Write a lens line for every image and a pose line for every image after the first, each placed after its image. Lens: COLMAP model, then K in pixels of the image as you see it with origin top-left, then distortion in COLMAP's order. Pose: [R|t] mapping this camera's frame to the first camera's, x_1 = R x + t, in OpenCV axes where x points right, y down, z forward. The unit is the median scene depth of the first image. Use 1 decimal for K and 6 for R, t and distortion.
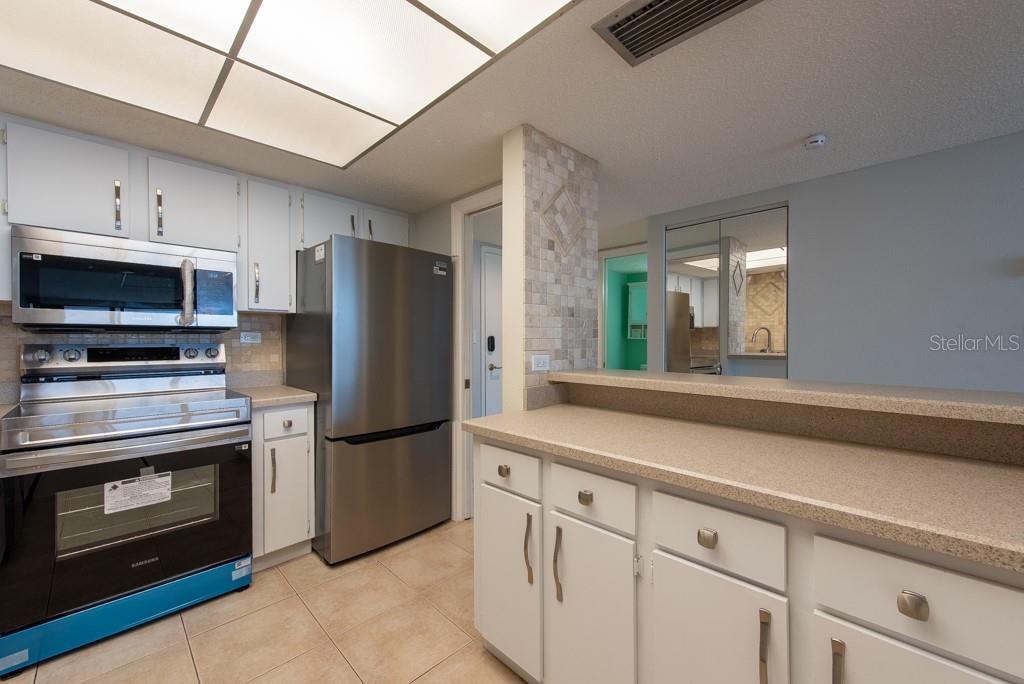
lens RADIAL K [[404.3, 0, 517.8], [0, 404.3, 342.2], [0, 0, 1]] dist [0.010255, -0.002505]
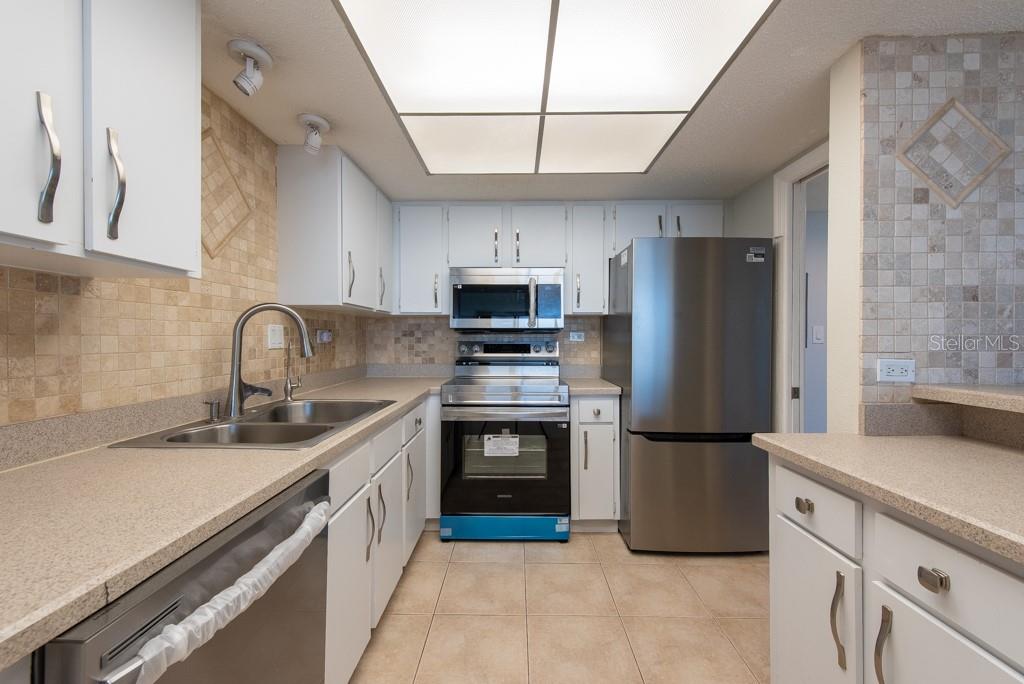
lens RADIAL K [[407.7, 0, 509.4], [0, 407.7, 341.7], [0, 0, 1]] dist [0.010760, -0.002871]
pose [[0.688572, 0.004074, -0.725156, 0.098997], [-0.005020, 0.999987, 0.000851, 0.004091], [0.725150, 0.003054, 0.688584, 0.032608]]
